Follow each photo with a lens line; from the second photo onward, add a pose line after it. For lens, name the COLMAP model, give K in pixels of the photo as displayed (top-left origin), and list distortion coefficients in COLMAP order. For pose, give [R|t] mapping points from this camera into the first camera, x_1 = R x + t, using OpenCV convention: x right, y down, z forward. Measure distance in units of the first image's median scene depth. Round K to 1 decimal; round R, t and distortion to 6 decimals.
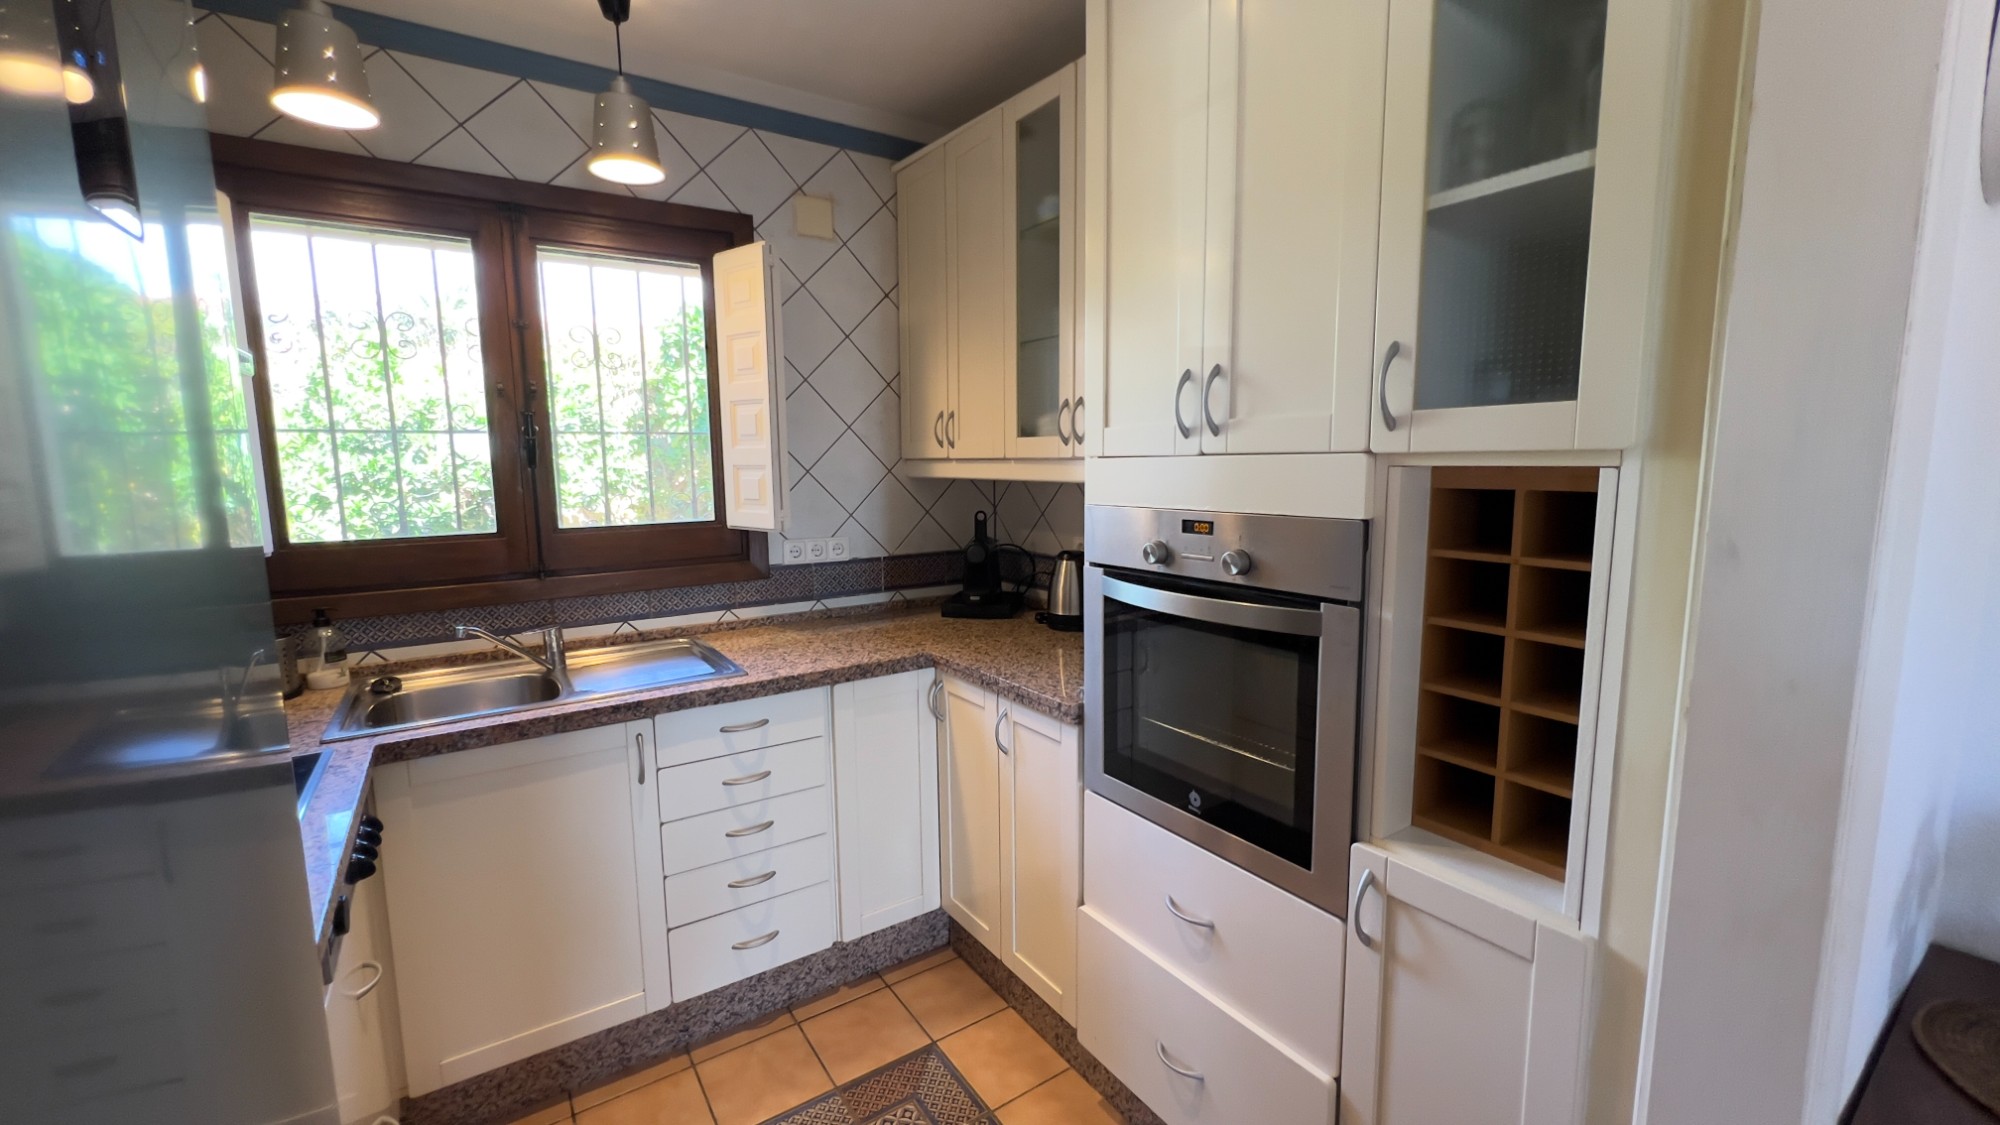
lens RADIAL K [[805.7, 0, 986.4], [0, 805.7, 556.8], [0, 0, 1]] dist [0.001701, -0.000344]
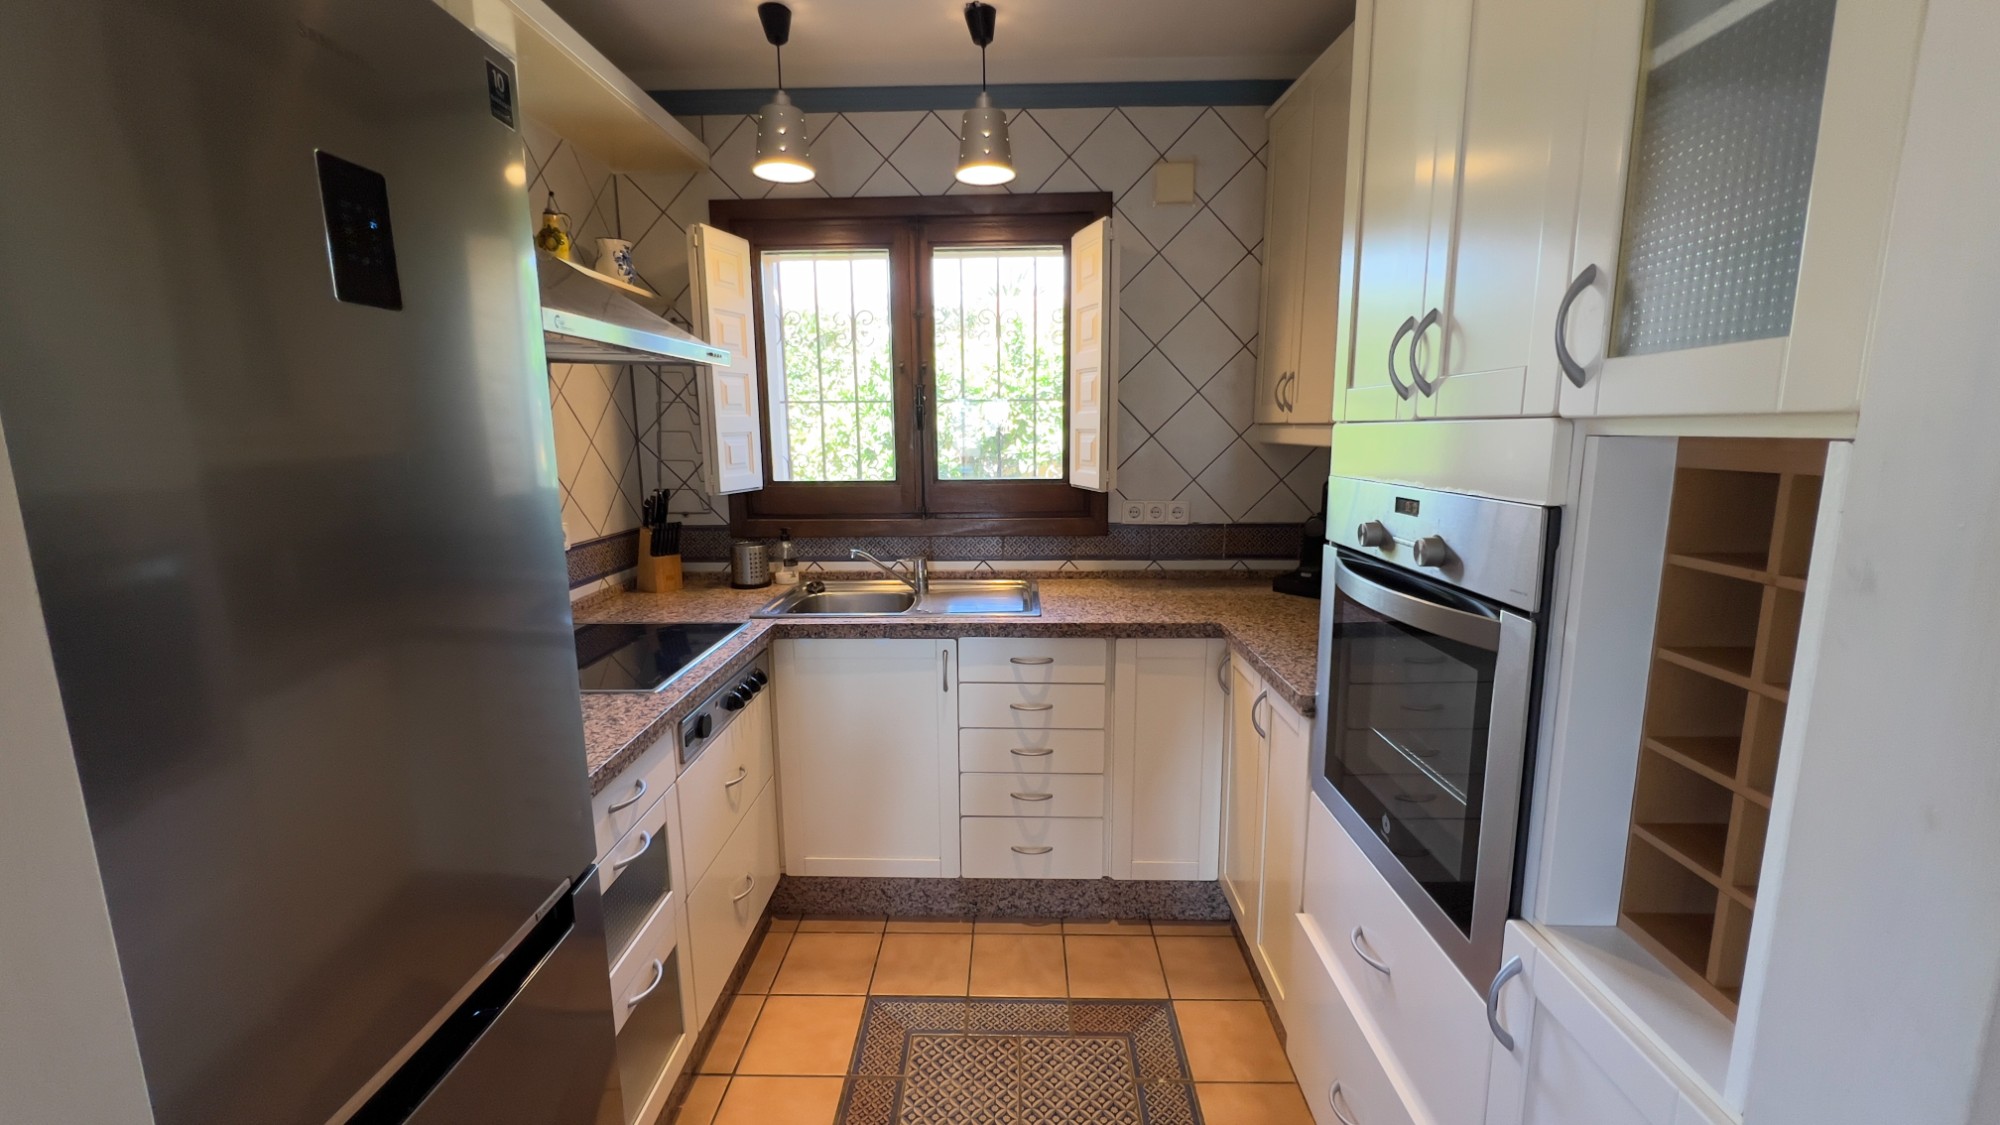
lens RADIAL K [[805.7, 0, 996.6], [0, 805.7, 557.7], [0, 0, 1]] dist [0.001701, -0.000344]
pose [[0.815320, 0.097625, -0.570721, 0.282469], [-0.071848, 0.995123, 0.067581, -0.006953], [0.574535, -0.014095, 0.818359, 0.046931]]
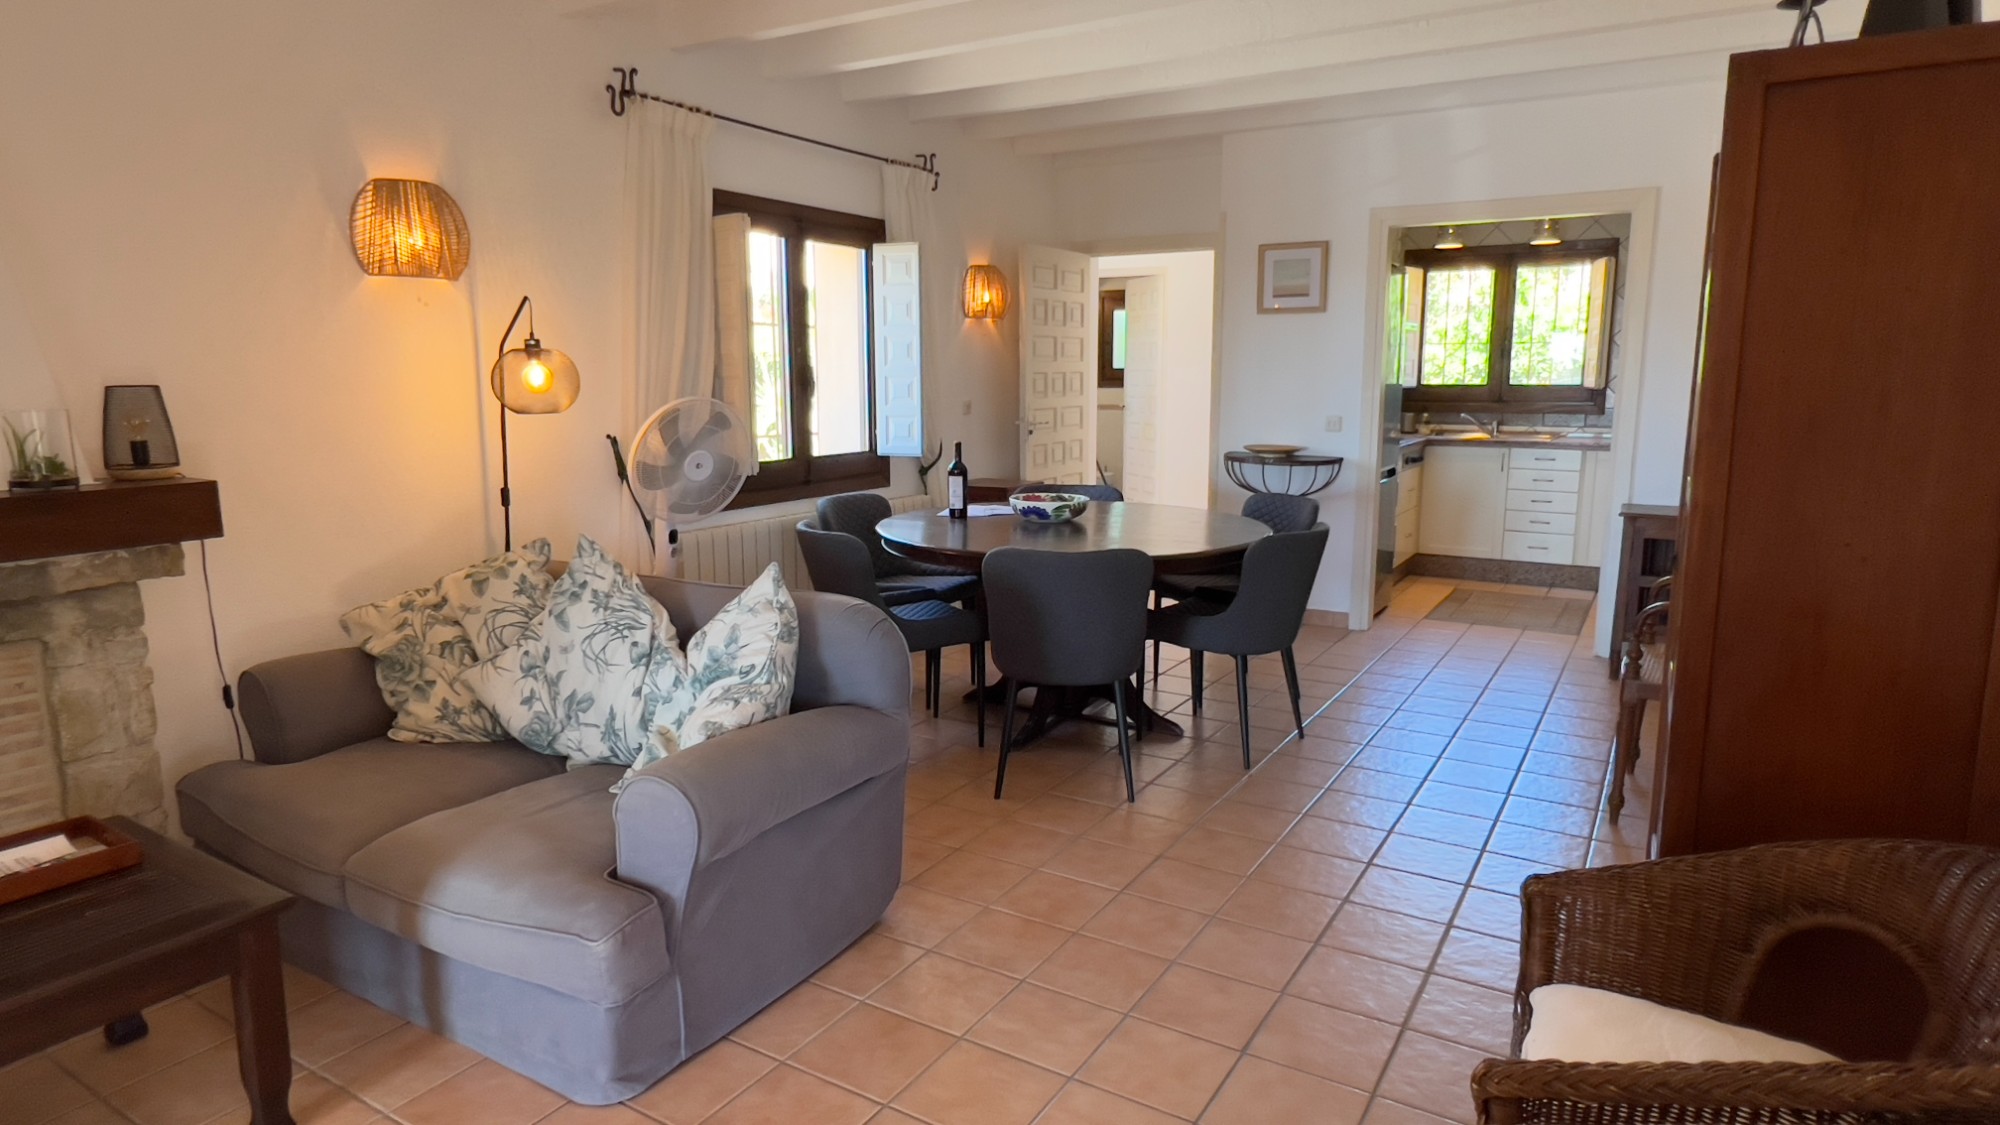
lens RADIAL K [[1129.3, 0, 996.5], [0, 1129.3, 565.9], [0, 0, 1]] dist [-0.000508, -0.003099]
pose [[0.420917, 0.164330, -0.892090, 2.145566], [-0.113648, 0.985258, 0.127870, 0.272501], [0.899952, 0.047561, 0.433388, -2.032448]]
